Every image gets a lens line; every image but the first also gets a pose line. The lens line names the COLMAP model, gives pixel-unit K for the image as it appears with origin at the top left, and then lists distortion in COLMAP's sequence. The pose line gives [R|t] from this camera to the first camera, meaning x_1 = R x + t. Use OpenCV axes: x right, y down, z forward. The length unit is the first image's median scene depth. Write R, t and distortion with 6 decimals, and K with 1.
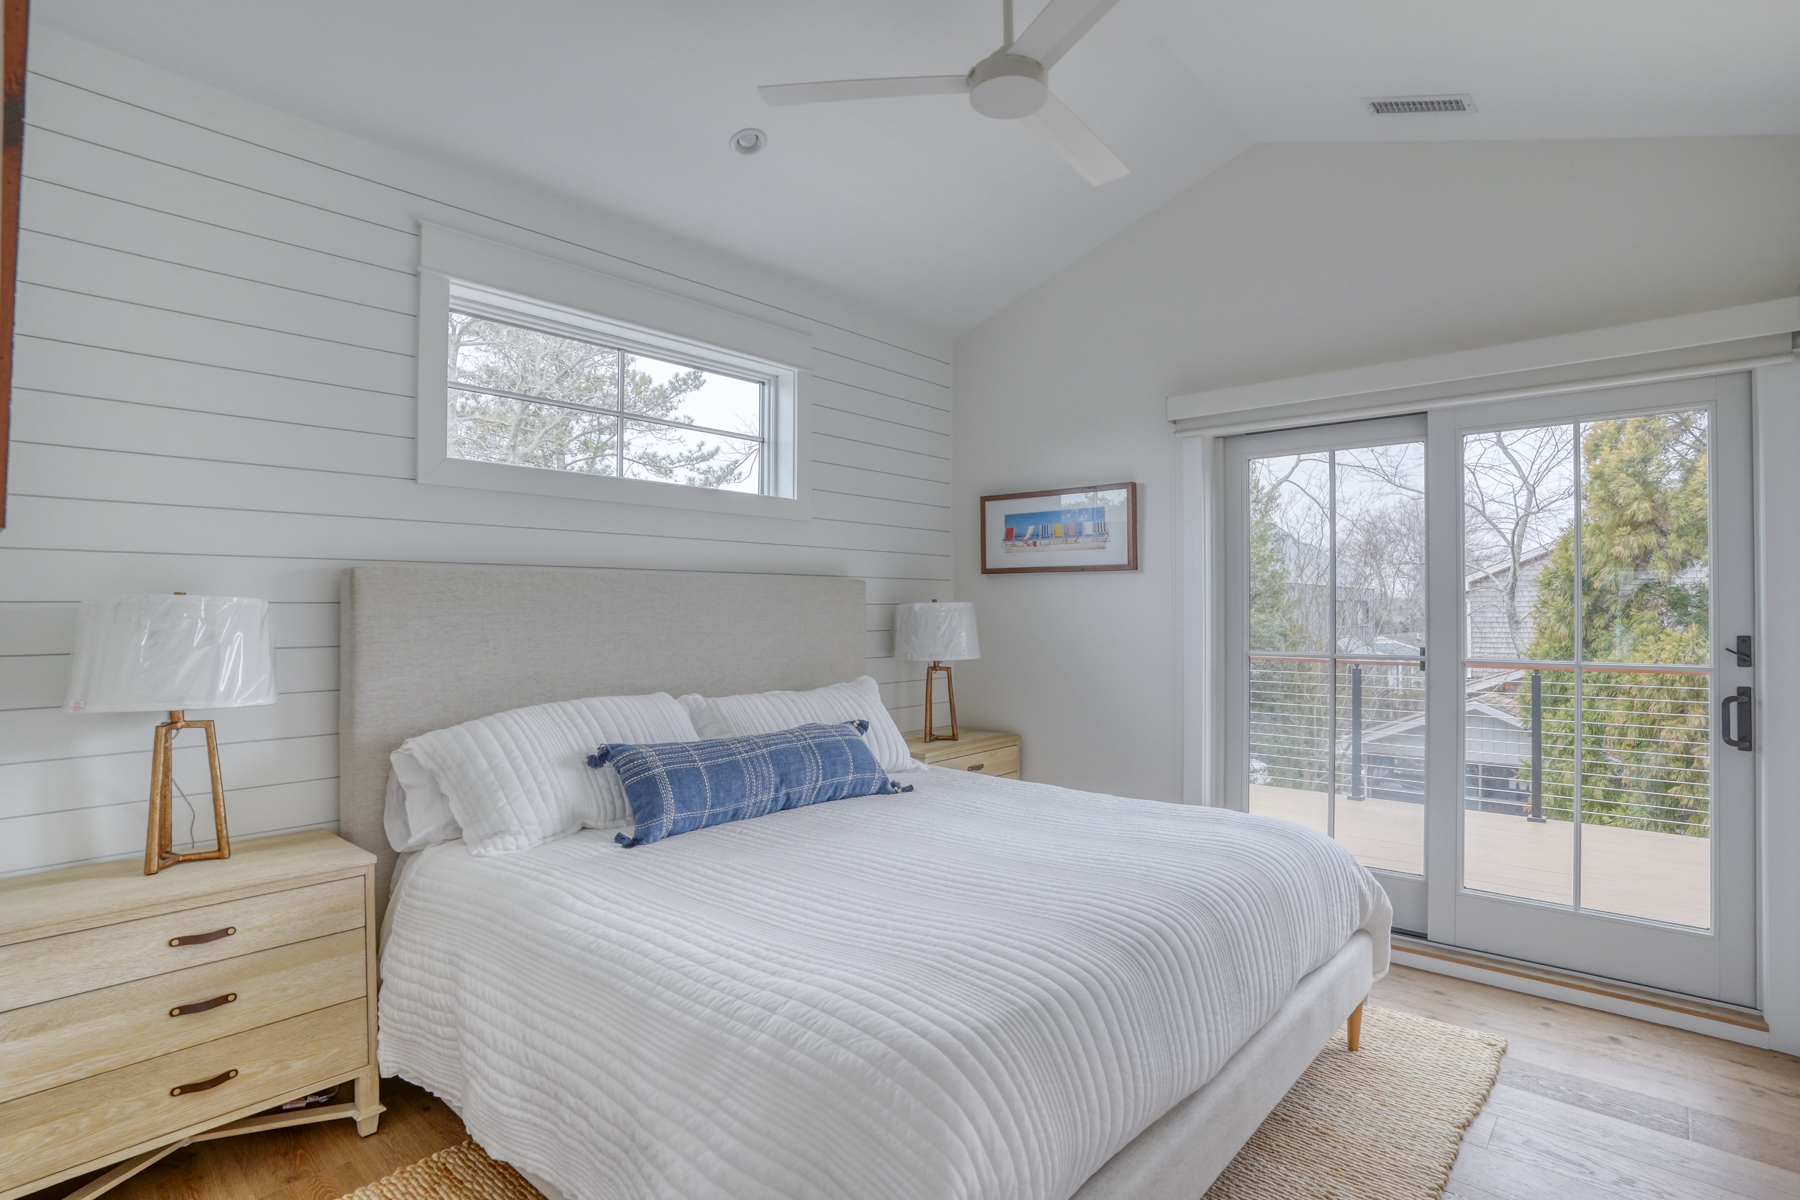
lens RADIAL K [[915.4, 0, 890.0], [0, 915.4, 595.2], [0, 0, 1]] dist [-0.076294, 0.038631]
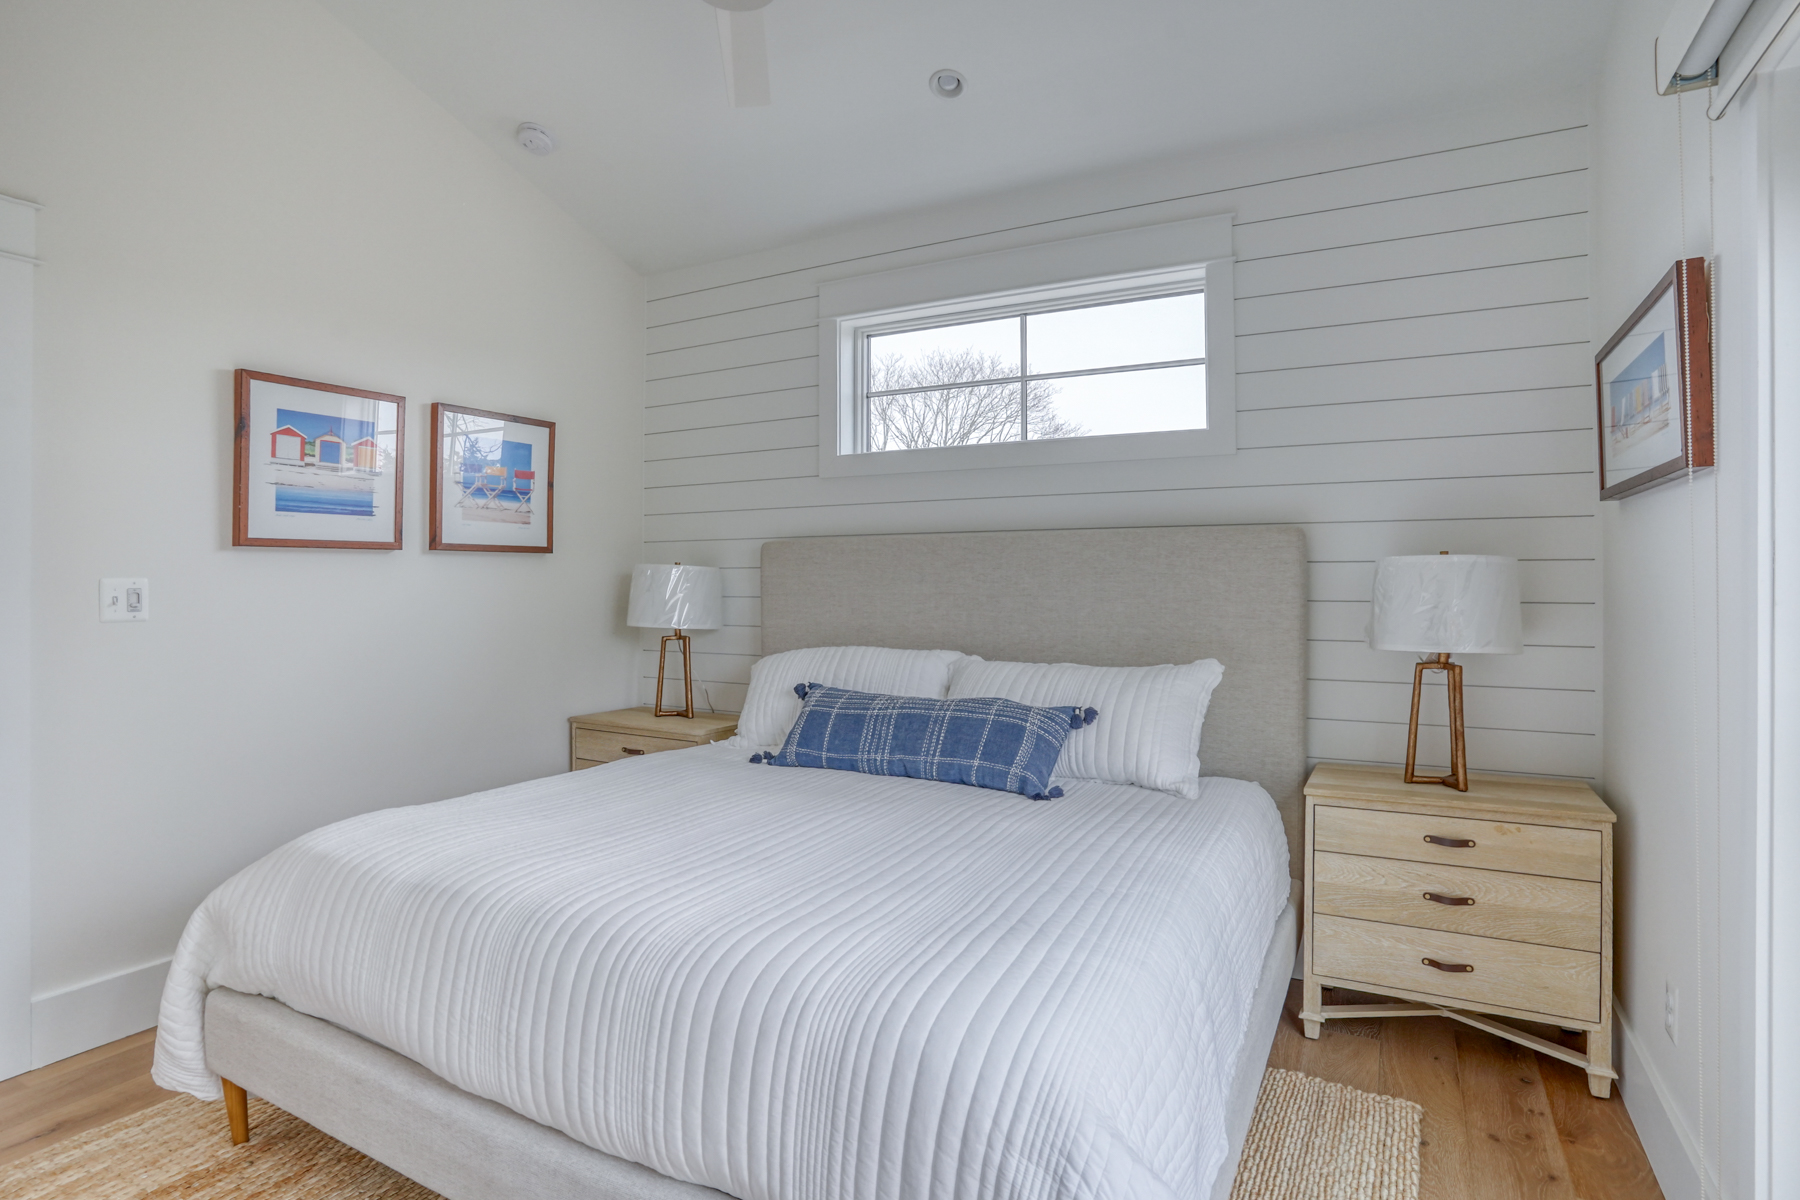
lens RADIAL K [[915.4, 0, 890.0], [0, 915.4, 595.2], [0, 0, 1]] dist [-0.076294, 0.038631]
pose [[0.227079, 0.016519, -0.973736, 0.767897], [0.012768, 0.999720, 0.019937, 0.023519], [0.973793, -0.016960, 0.226804, 0.724845]]
